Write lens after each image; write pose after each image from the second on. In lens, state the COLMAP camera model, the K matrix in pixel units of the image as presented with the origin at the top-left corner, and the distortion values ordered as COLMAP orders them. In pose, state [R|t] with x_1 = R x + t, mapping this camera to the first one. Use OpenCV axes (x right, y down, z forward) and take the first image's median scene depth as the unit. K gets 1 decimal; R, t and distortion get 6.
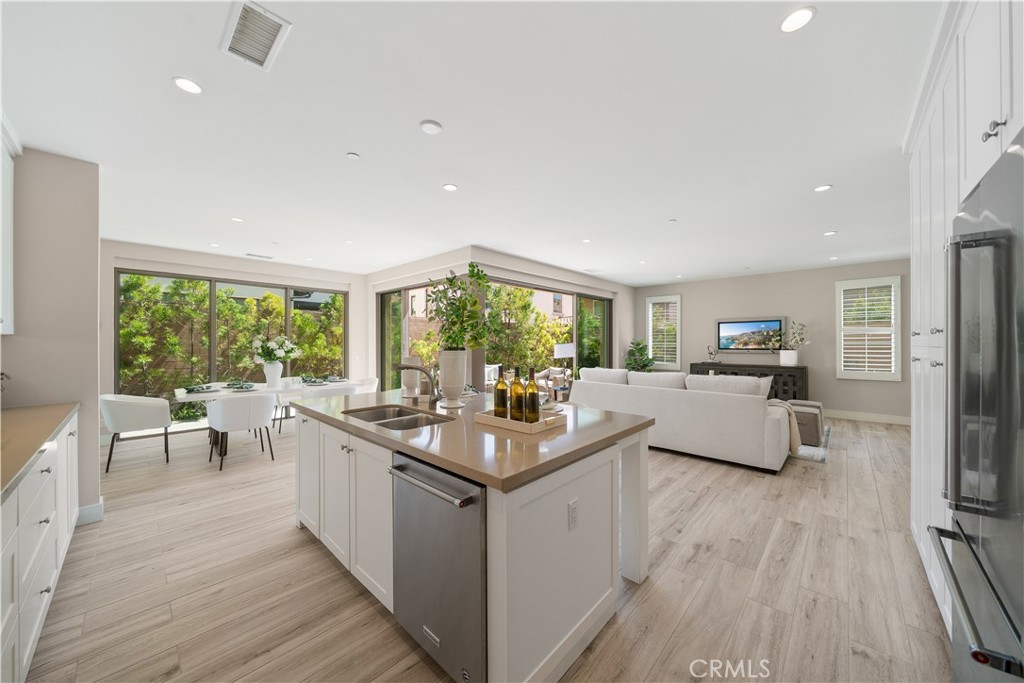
lens RADIAL K [[351.6, 0, 511.4], [0, 351.6, 341.7], [0, 0, 1]] dist [-0.004798, -0.000404]
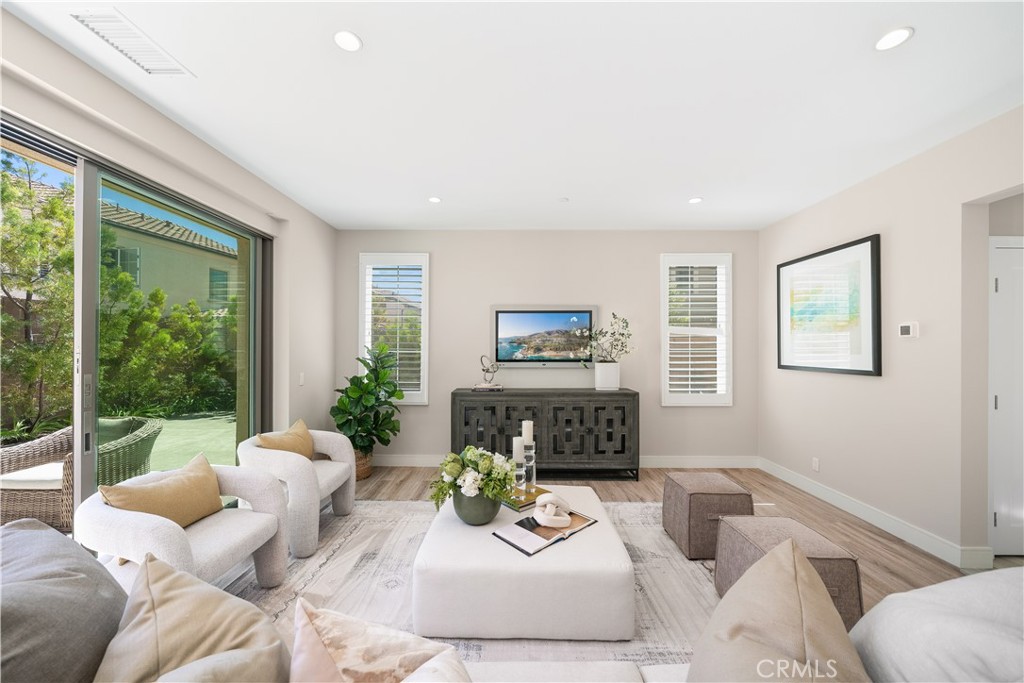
lens RADIAL K [[376.7, 0, 507.7], [0, 376.7, 347.7], [0, 0, 1]] dist [0.011911, 0.000019]
pose [[0.738399, 0.007173, 0.674326, 0.222964], [-0.006365, 0.999973, -0.003667, 0.003033], [-0.674334, -0.001585, 0.738425, 0.578182]]
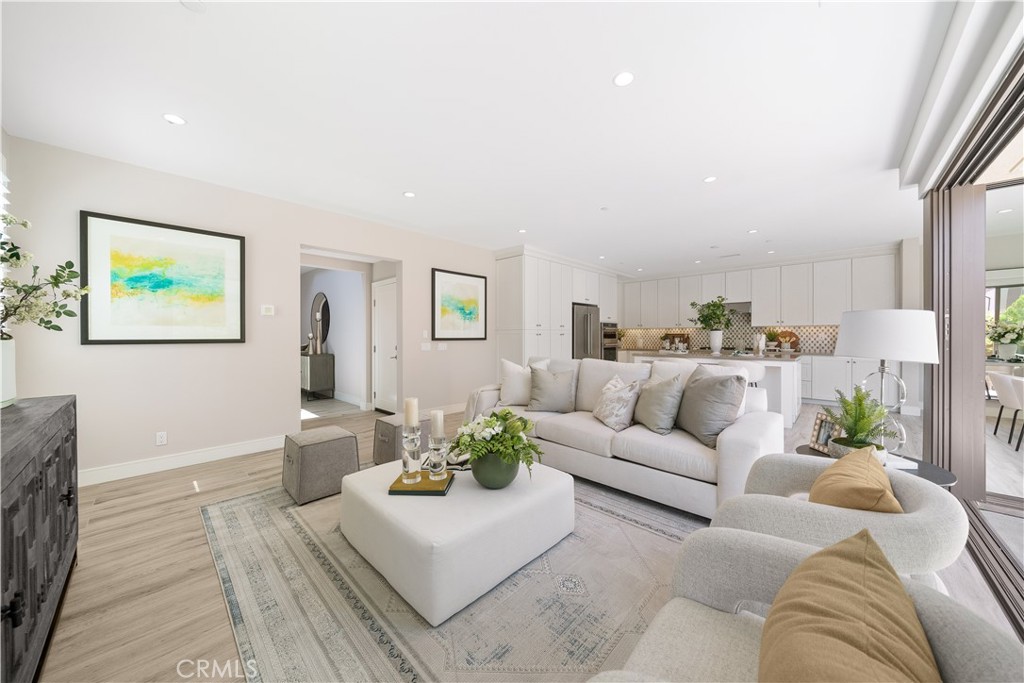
lens RADIAL K [[351.6, 0, 509.3], [0, 351.6, 332.1], [0, 0, 1]] dist [-0.004798, -0.000404]
pose [[-0.999885, -0.013095, 0.007658, 0.581589], [-0.013061, 0.999905, 0.004410, 0.010130], [-0.007715, 0.004309, -0.999961, 1.638384]]
